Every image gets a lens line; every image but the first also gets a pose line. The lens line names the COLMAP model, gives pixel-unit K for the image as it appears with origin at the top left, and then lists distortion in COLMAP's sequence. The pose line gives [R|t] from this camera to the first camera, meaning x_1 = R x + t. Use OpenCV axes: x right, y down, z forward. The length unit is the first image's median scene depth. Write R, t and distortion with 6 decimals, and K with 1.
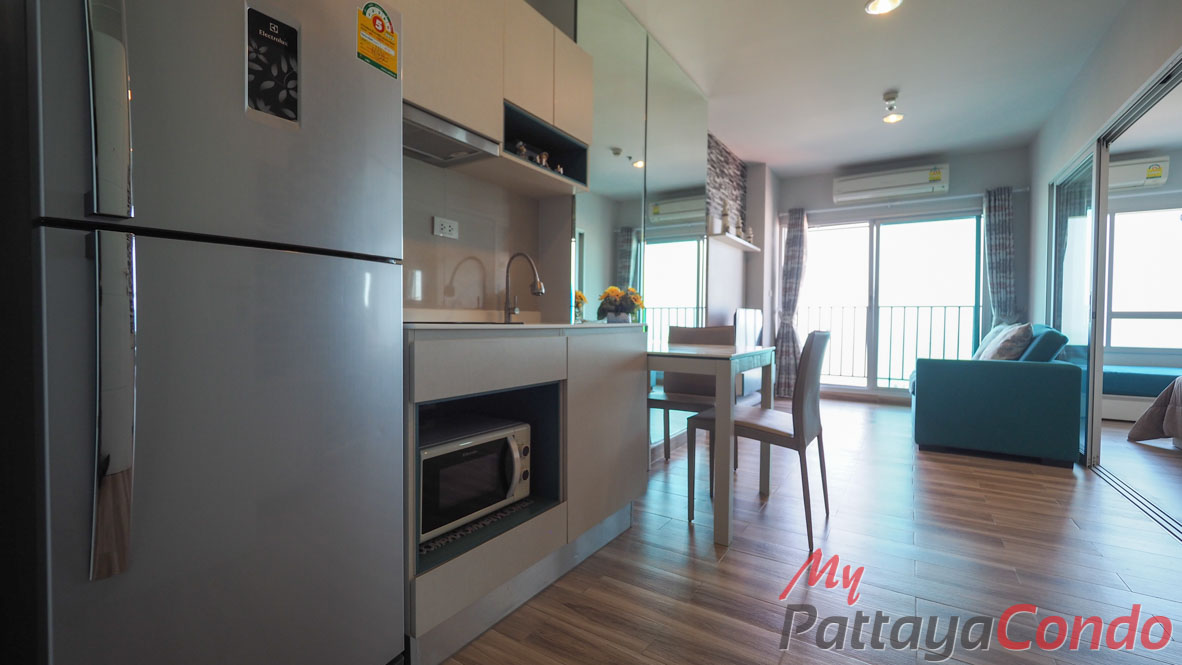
lens RADIAL K [[490.5, 0, 590.4], [0, 490.5, 330.6], [0, 0, 1]] dist [-0.005677, 0.000633]
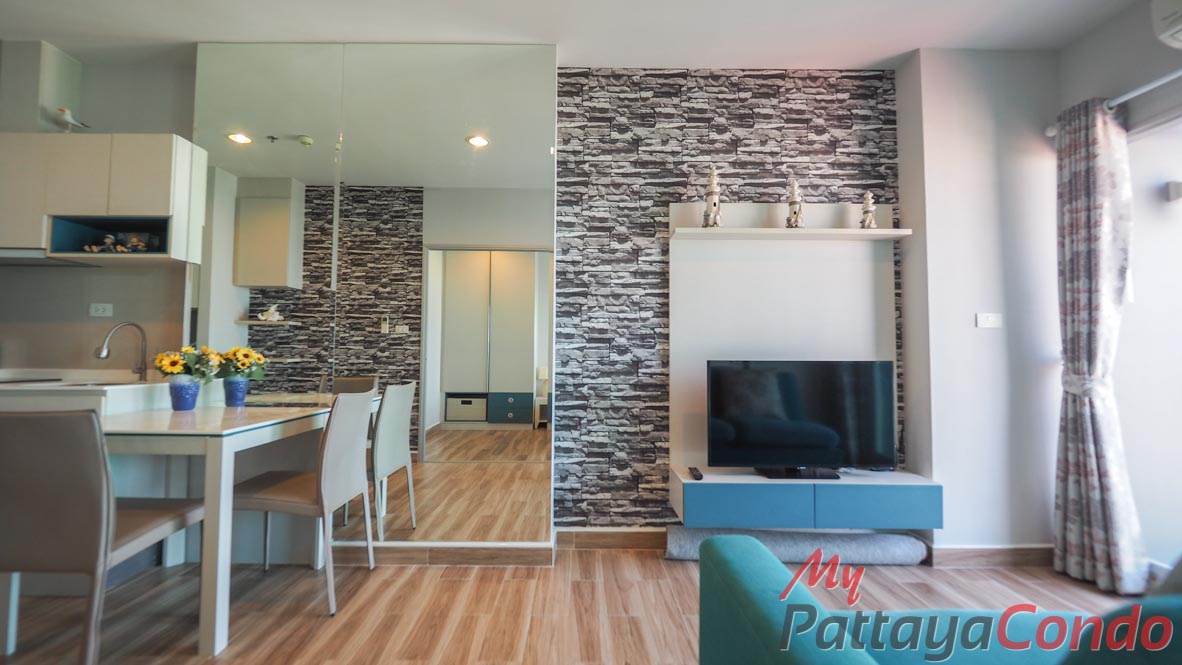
lens RADIAL K [[490.5, 0, 571.5], [0, 490.5, 327.8], [0, 0, 1]] dist [-0.005677, 0.000633]
pose [[0.549673, -0.045144, -0.834159, 0.550734], [-0.022352, 0.997387, -0.068706, -0.033812], [0.835081, 0.056411, 0.547227, 0.478083]]
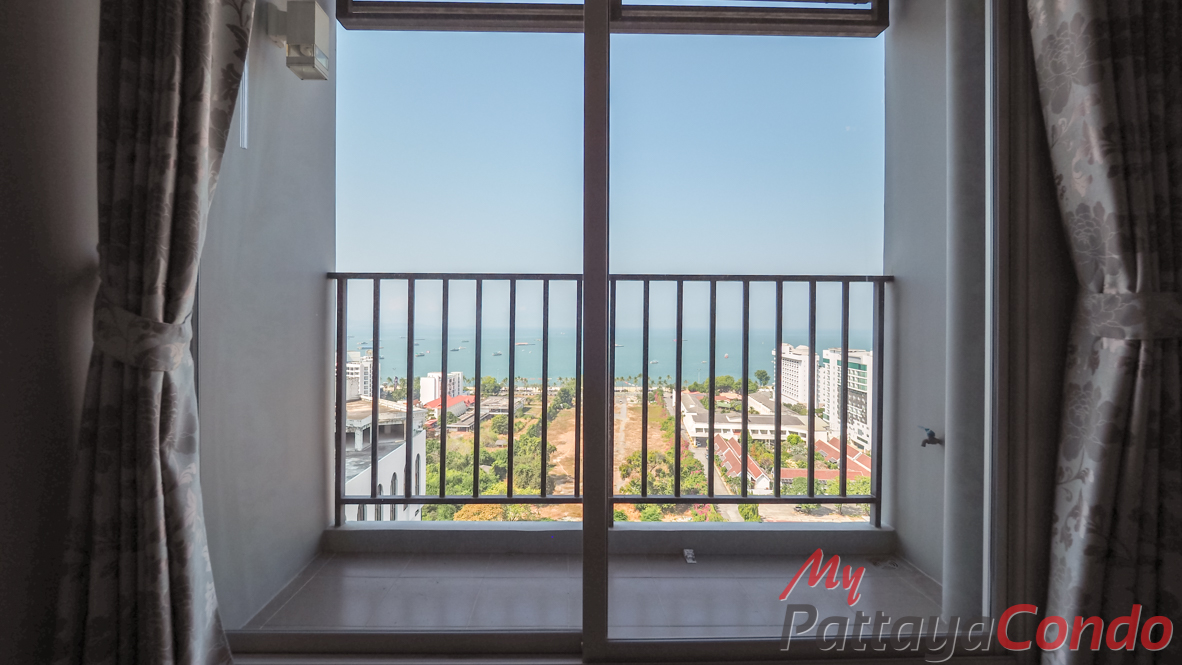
lens RADIAL K [[490.5, 0, 589.5], [0, 490.5, 335.9], [0, 0, 1]] dist [-0.005677, 0.000633]
pose [[0.836862, 0.011471, 0.547293, 0.478630], [0.007218, 0.999462, -0.031985, -0.015499], [-0.547366, 0.030717, 0.836329, 0.844390]]
